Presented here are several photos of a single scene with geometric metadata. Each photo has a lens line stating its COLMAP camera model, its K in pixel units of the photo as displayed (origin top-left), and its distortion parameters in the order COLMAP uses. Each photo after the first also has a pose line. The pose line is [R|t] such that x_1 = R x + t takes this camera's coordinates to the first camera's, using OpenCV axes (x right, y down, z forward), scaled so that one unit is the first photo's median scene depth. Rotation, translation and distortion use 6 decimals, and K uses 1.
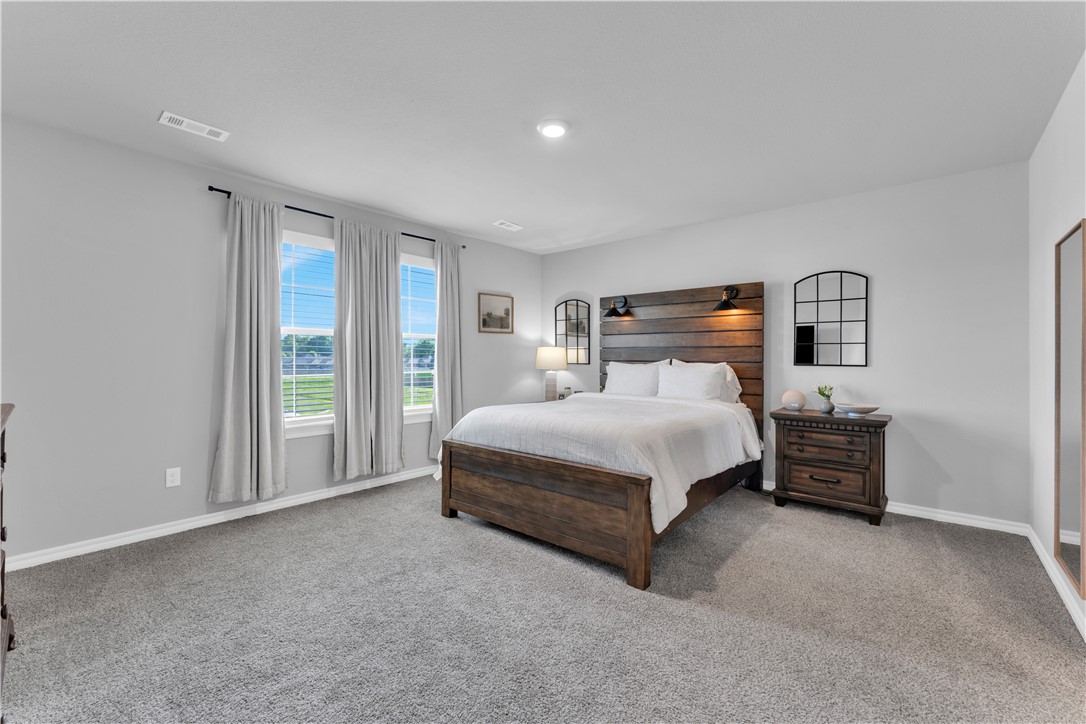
lens RADIAL K [[445.7, 0, 540.8], [0, 445.7, 356.9], [0, 0, 1]] dist [-0.001541, 0.000140]
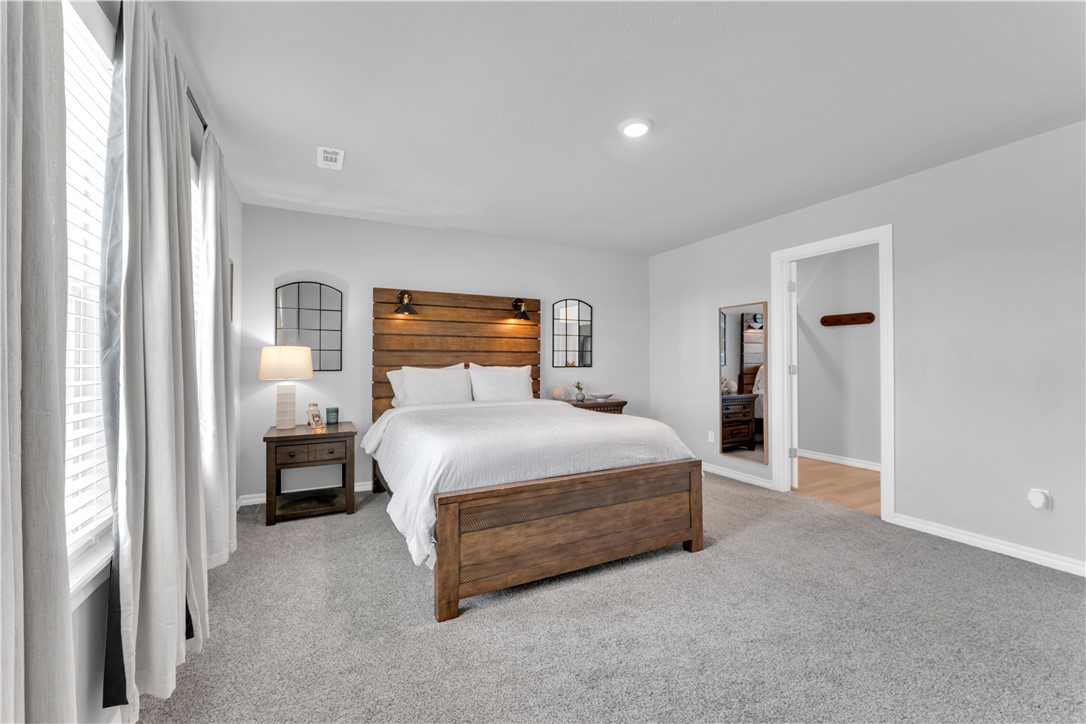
lens RADIAL K [[437.1, 0, 537.4], [0, 437.1, 355.6], [0, 0, 1]] dist [-0.000980, -0.000076]
pose [[0.384596, 0.009046, 0.923041, -0.664258], [0.001935, 0.999942, -0.010606, -0.001473], [-0.923083, 0.005865, 0.384556, 0.592481]]
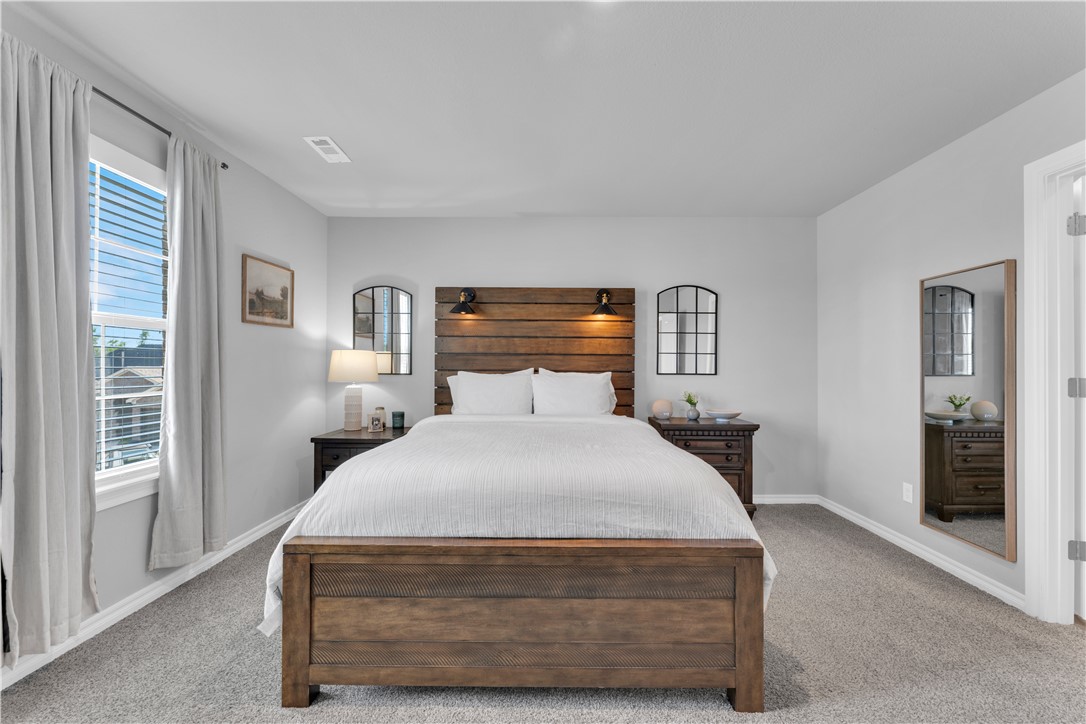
lens RADIAL K [[436.4, 0, 543.0], [0, 436.4, 362.0], [0, 0, 1]] dist [-0.004226, 0.000126]
pose [[0.765804, 0.007444, 0.643031, -0.282916], [-0.004502, 0.999971, -0.006215, -0.001993], [-0.643058, 0.001864, 0.765815, 0.438945]]
